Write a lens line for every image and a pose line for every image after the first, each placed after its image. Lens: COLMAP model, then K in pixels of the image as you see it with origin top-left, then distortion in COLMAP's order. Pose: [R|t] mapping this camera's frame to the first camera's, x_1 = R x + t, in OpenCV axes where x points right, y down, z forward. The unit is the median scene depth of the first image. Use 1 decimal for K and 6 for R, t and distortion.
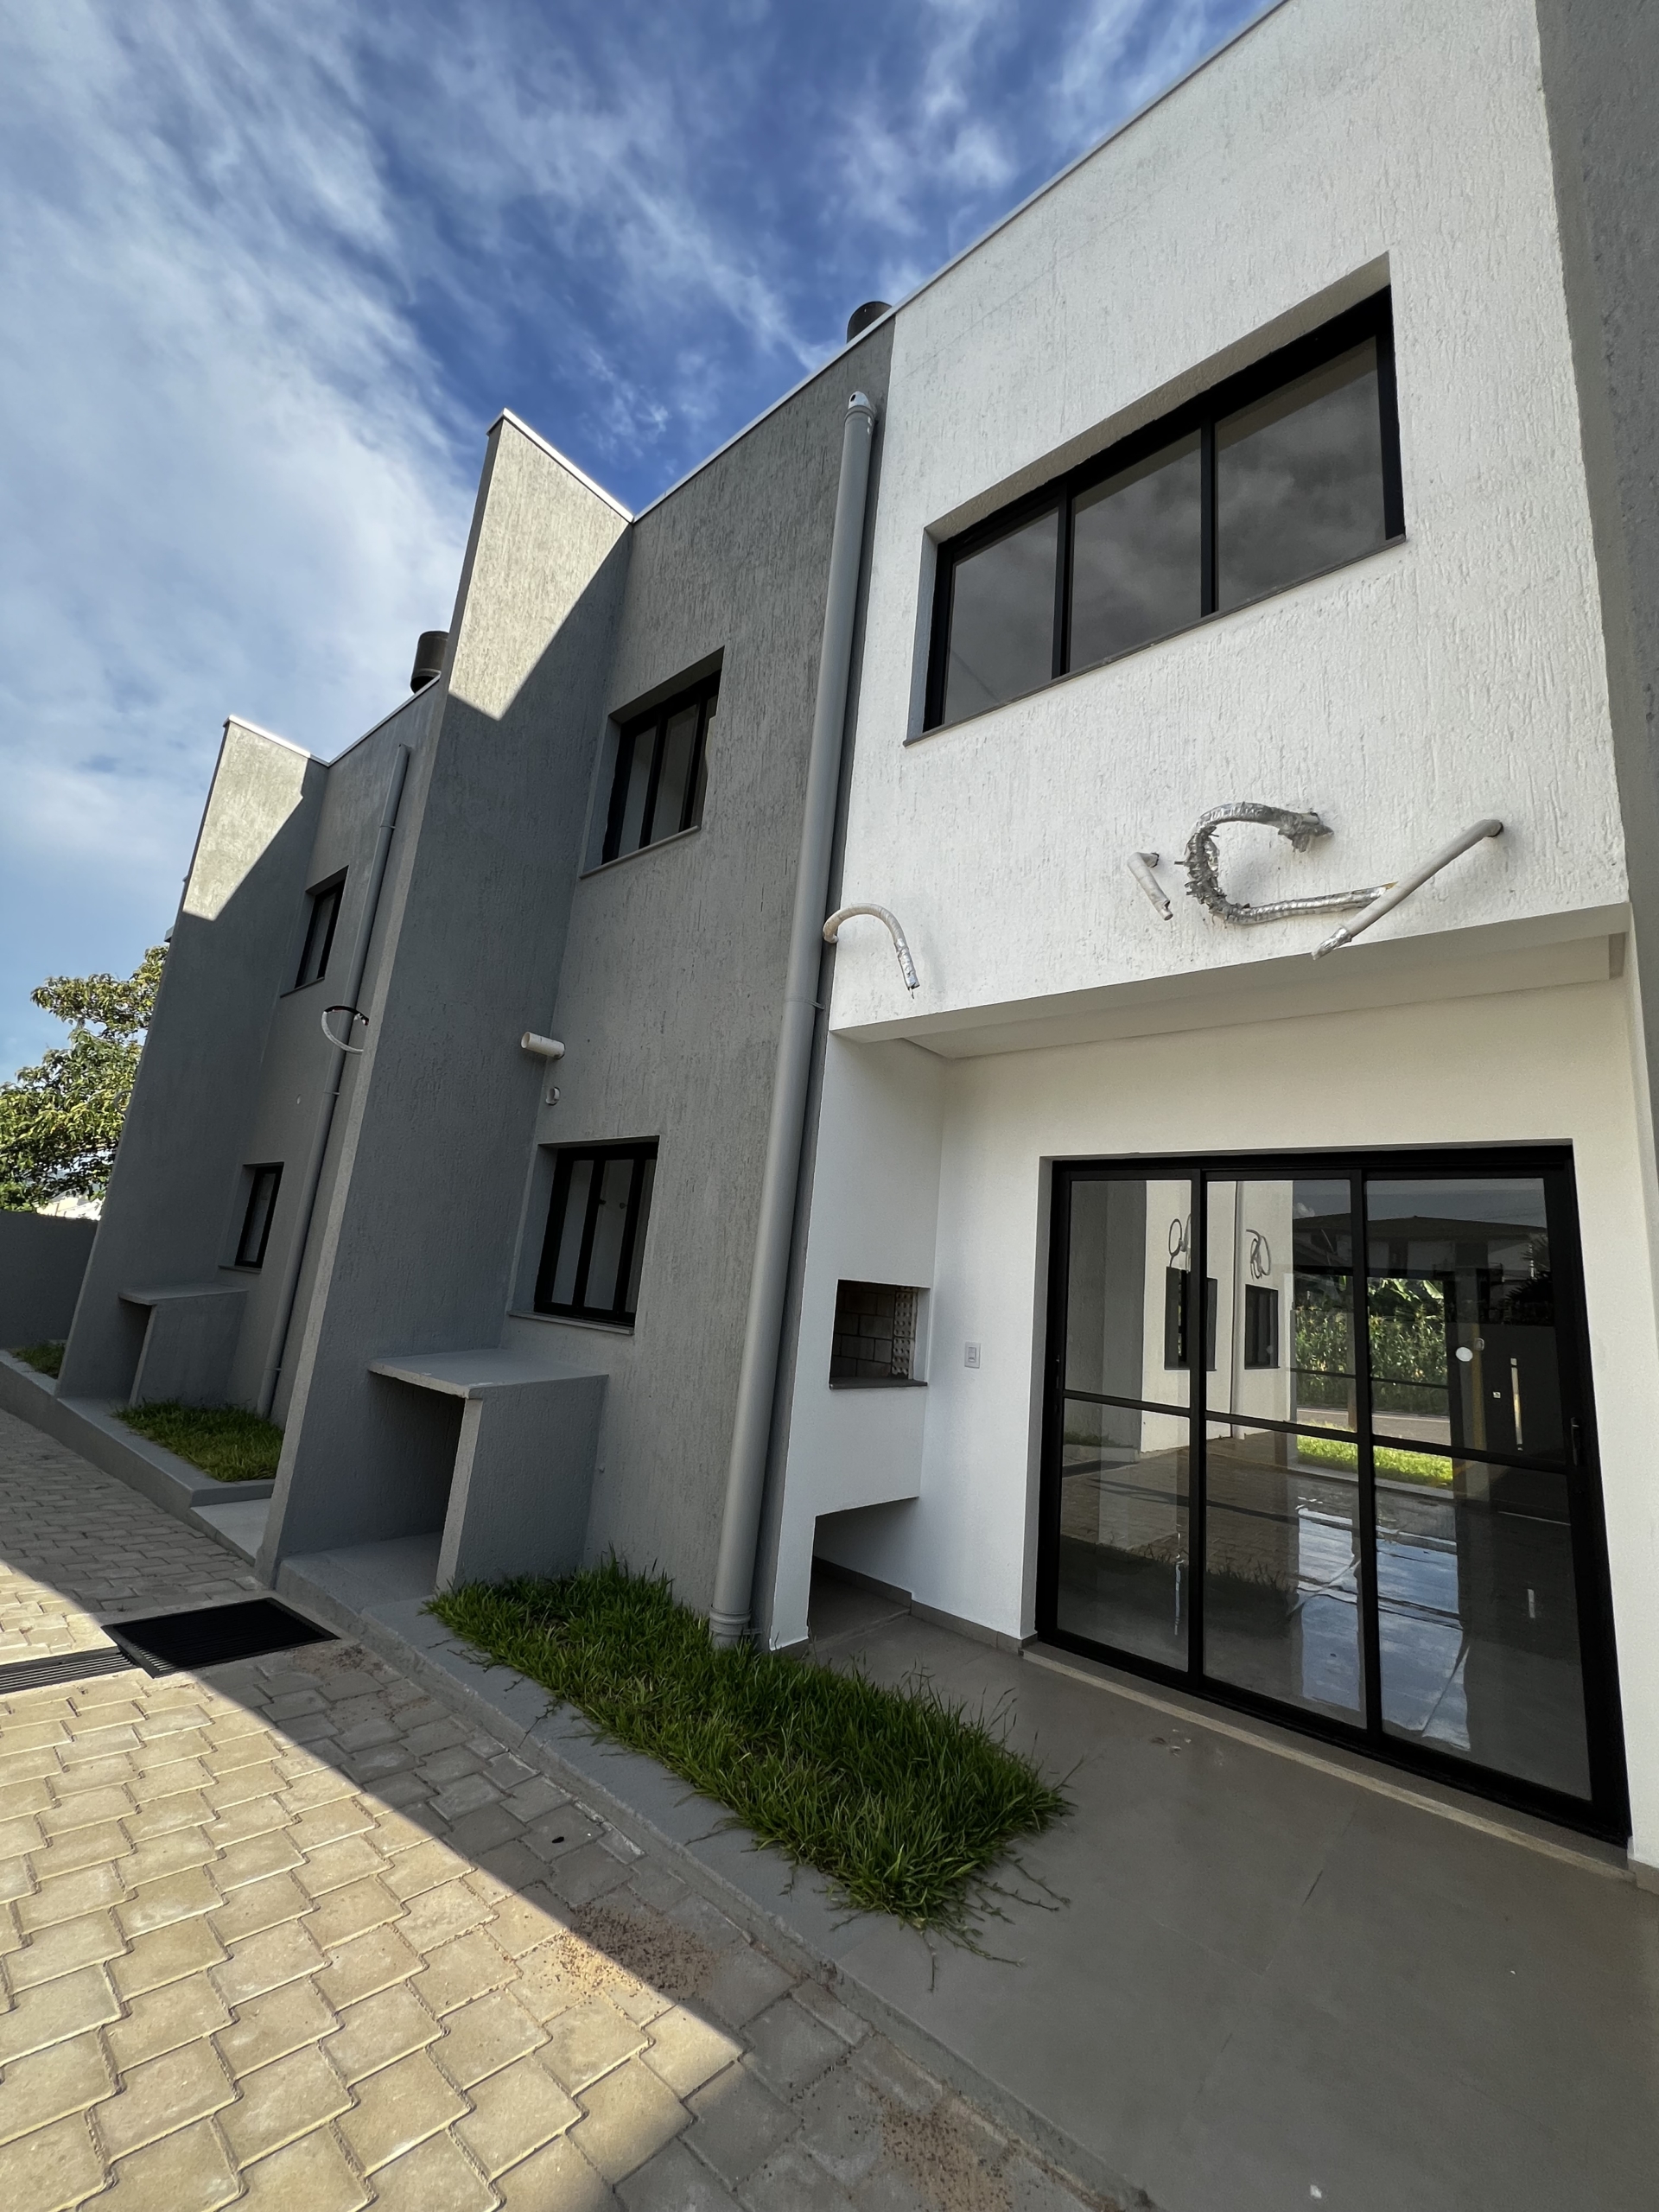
lens RADIAL K [[876.0, 0, 823.4], [0, 876.0, 1095.1], [0, 0, 1]] dist [-0.003306, 0.001109]
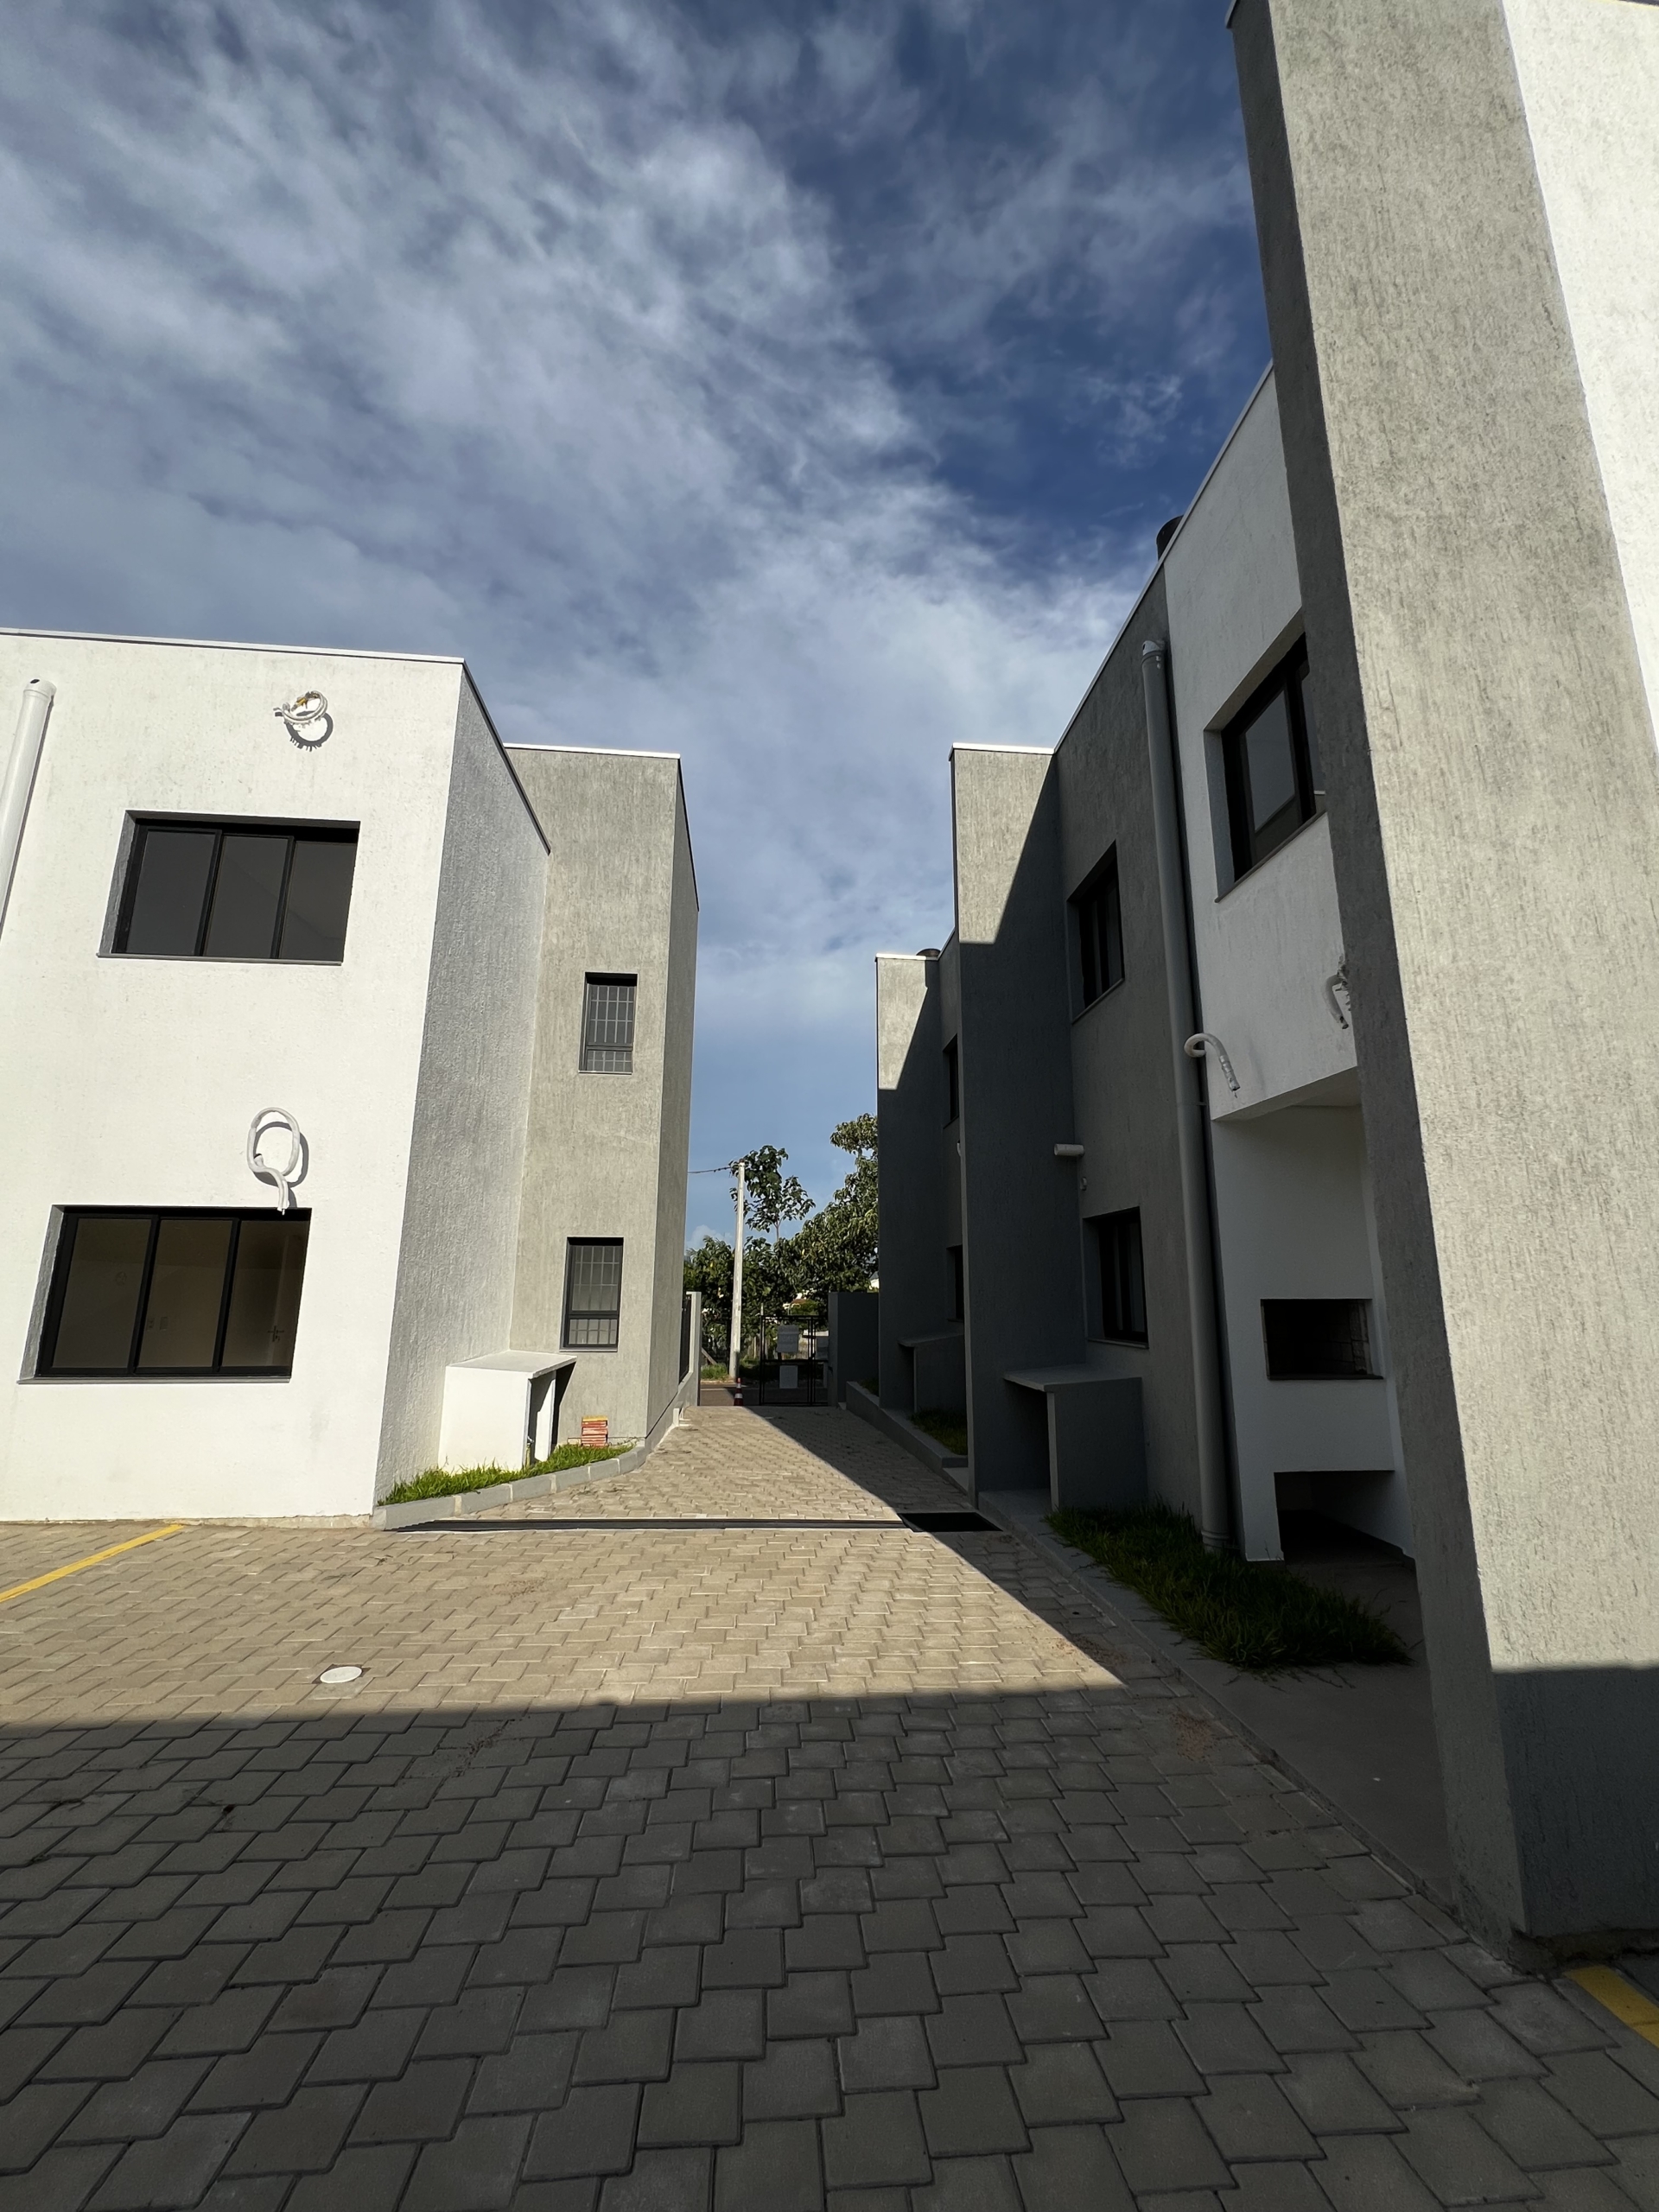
lens RADIAL K [[876.0, 0, 855.9], [0, 876.0, 1123.3], [0, 0, 1]] dist [-0.003306, 0.001109]
pose [[0.727388, -0.219235, -0.650264, 0.460461], [0.219466, 0.972146, -0.082261, -0.075064], [0.650186, -0.082875, 0.755242, -0.371536]]
